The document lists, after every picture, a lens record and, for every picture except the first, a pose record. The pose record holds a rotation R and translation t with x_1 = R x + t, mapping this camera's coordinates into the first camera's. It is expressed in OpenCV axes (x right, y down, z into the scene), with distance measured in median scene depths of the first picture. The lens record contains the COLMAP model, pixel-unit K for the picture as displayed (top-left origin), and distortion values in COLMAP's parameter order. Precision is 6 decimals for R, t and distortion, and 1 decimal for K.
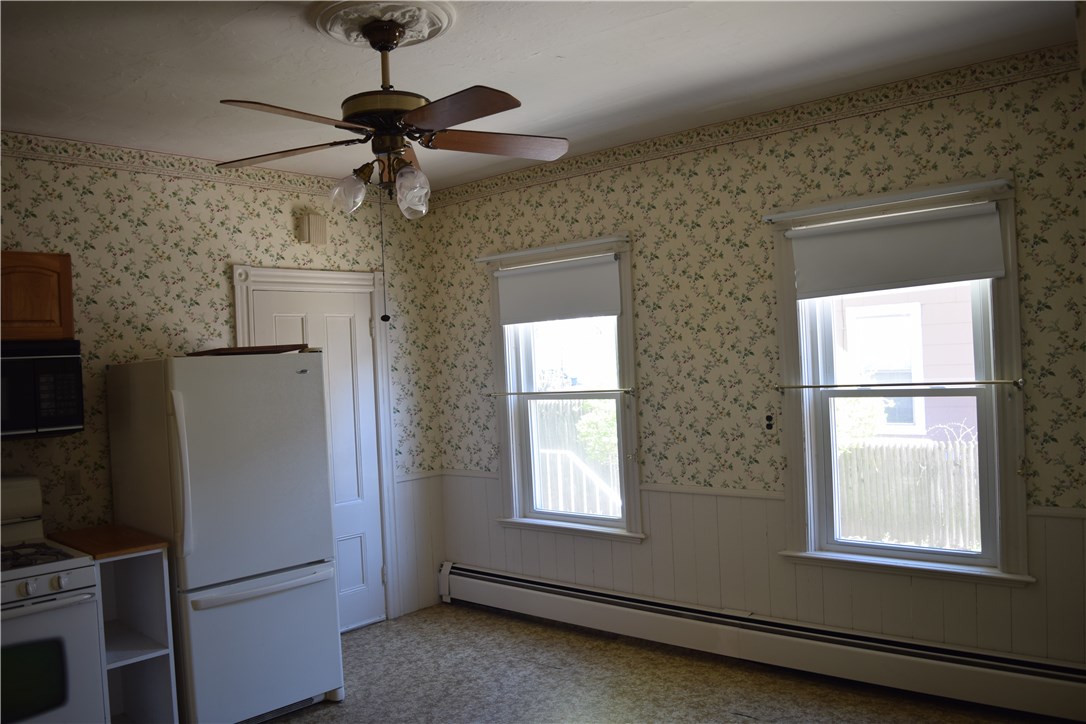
lens RADIAL K [[865.6, 0, 547.2], [0, 865.6, 367.6], [0, 0, 1]] dist [-0.080459, 0.012047]
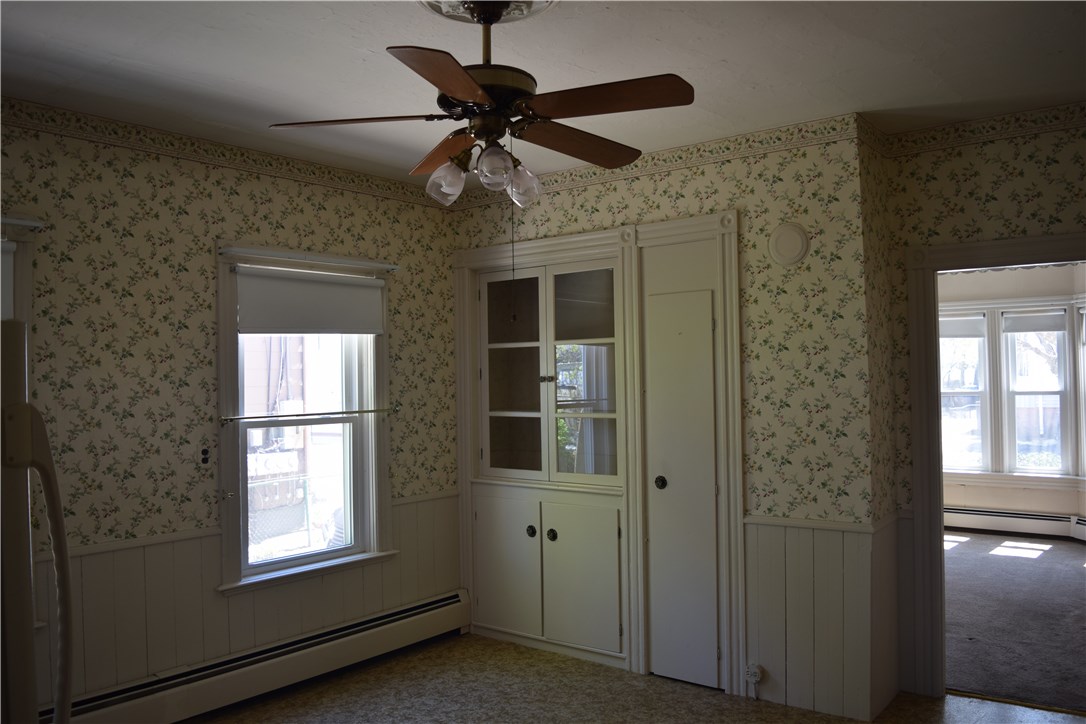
lens RADIAL K [[894.0, 0, 563.4], [0, 894.0, 357.7], [0, 0, 1]] dist [-0.038052, -0.019213]
pose [[-0.068983, 0.069231, 0.995213, -1.035141], [0.024507, 0.997406, -0.067685, 0.041182], [-0.997317, 0.019720, -0.070500, 0.896500]]
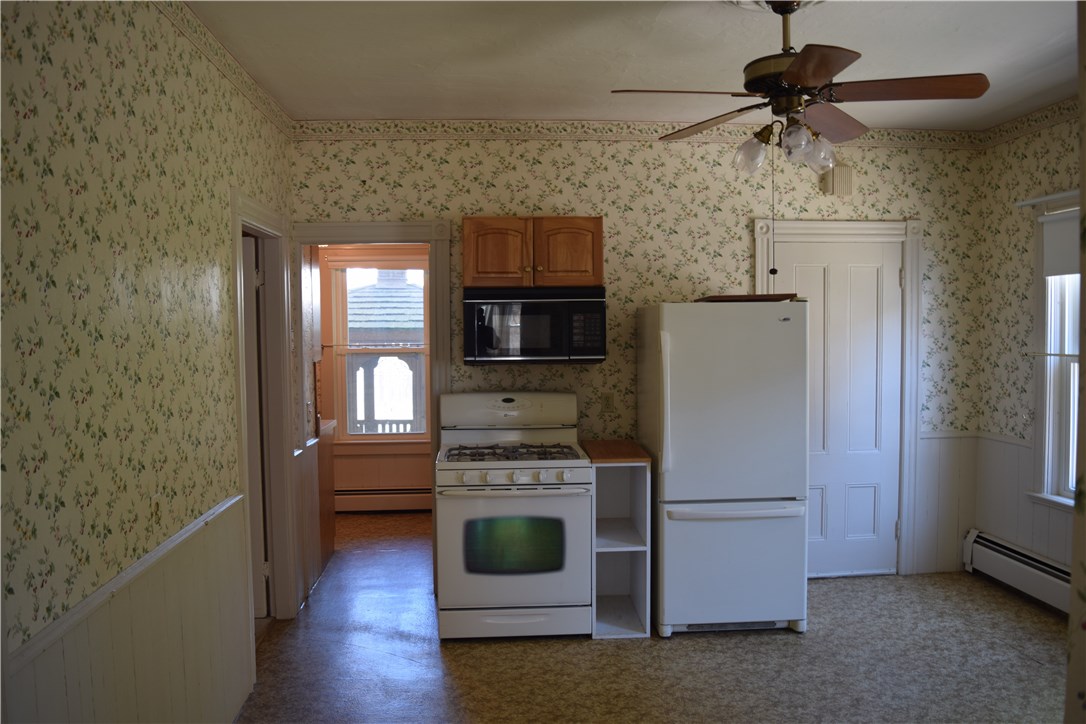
lens RADIAL K [[865.6, 0, 545.4], [0, 865.6, 369.7], [0, 0, 1]] dist [-0.080459, 0.012047]
pose [[0.719807, 0.077543, -0.689830, 0.200269], [-0.031520, 0.996367, 0.079111, -0.006984], [0.693459, -0.035201, 0.719636, 0.022144]]
